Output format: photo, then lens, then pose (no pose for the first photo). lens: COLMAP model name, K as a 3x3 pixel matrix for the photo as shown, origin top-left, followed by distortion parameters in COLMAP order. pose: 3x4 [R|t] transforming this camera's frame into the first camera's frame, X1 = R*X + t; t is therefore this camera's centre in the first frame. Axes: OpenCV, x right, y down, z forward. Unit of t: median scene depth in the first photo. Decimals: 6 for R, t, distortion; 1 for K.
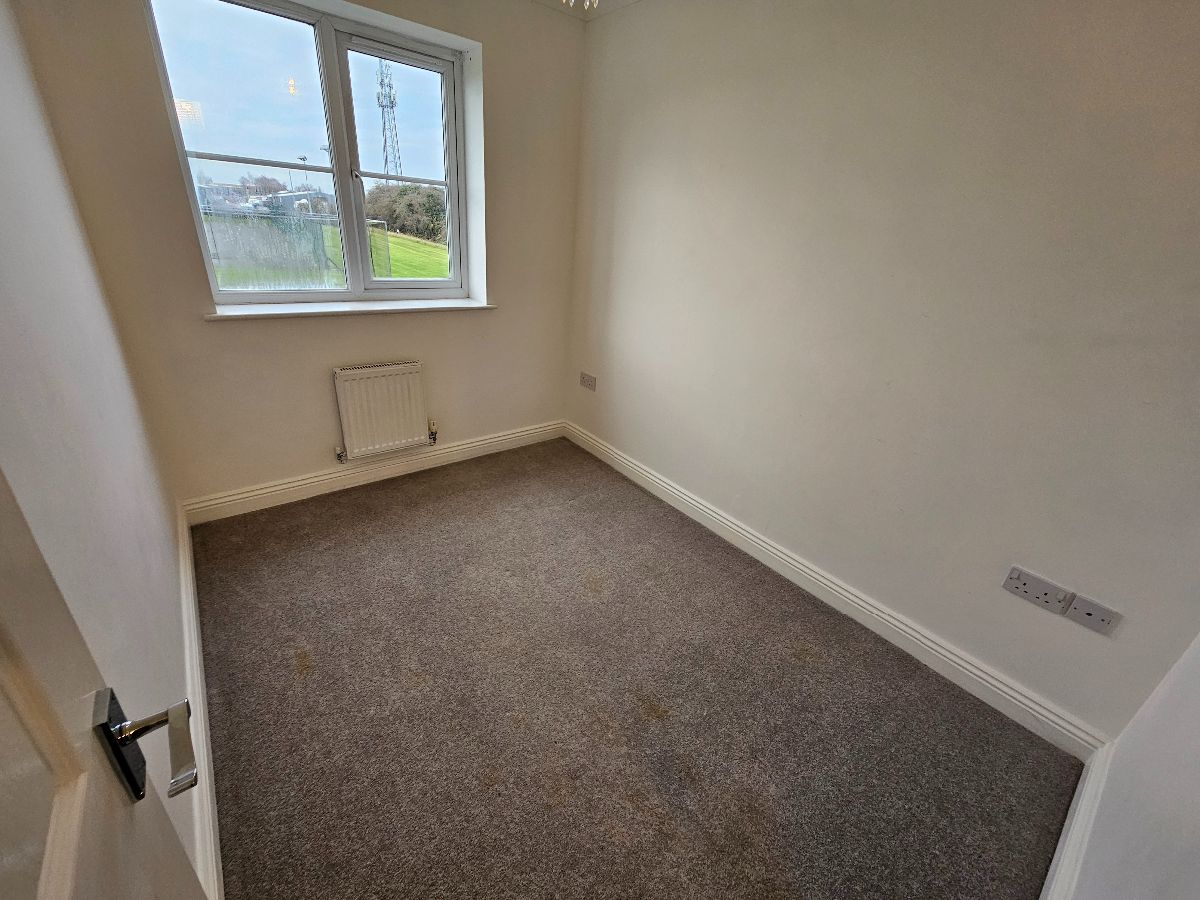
lens RADIAL K [[488.5, 0, 602.3], [0, 488.5, 458.0], [0, 0, 1]] dist [0.003590, -0.001484]
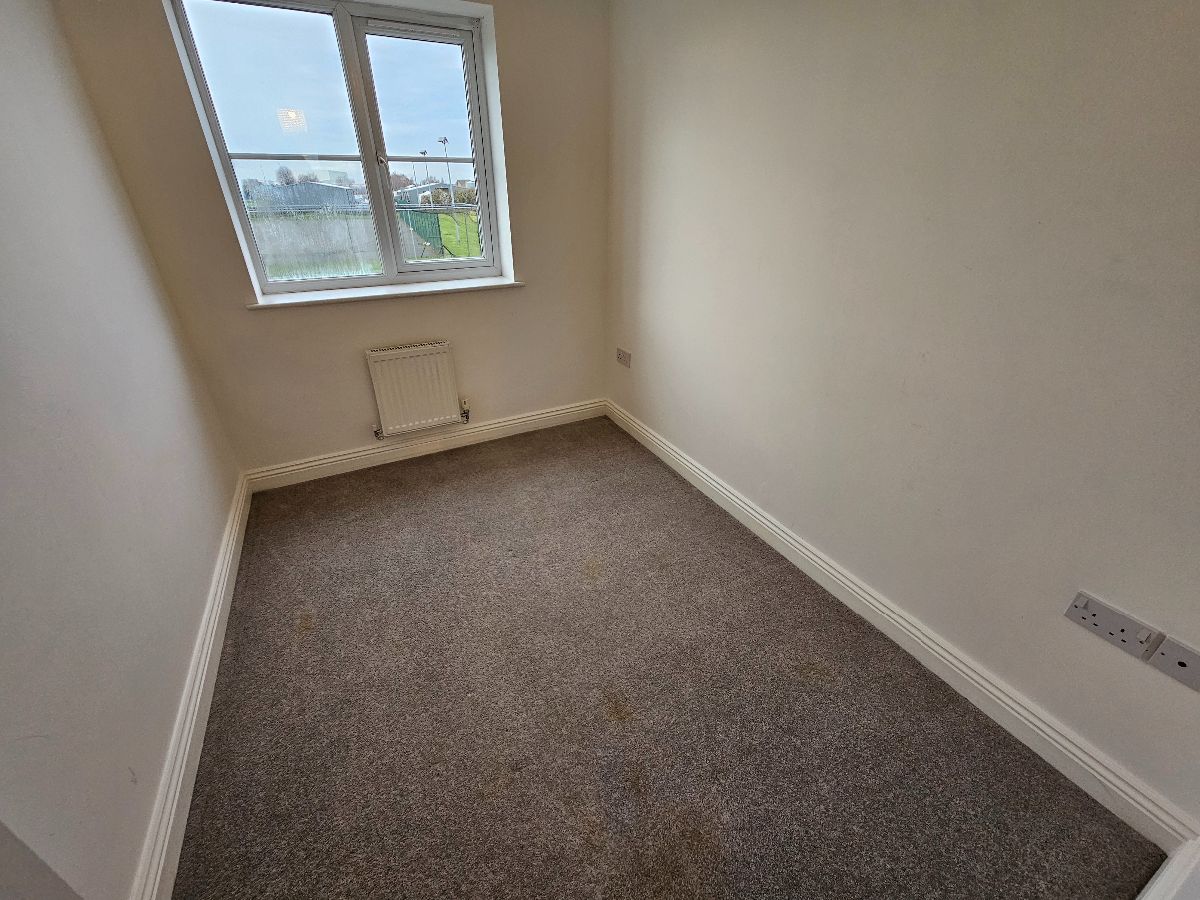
lens RADIAL K [[488.5, 0, 596.4], [0, 488.5, 457.5], [0, 0, 1]] dist [0.003590, -0.001484]
pose [[0.976910, 0.023928, -0.212306, 0.209355], [-0.014016, 0.998746, 0.048070, -0.011834], [0.213190, -0.043985, 0.976020, 0.078170]]
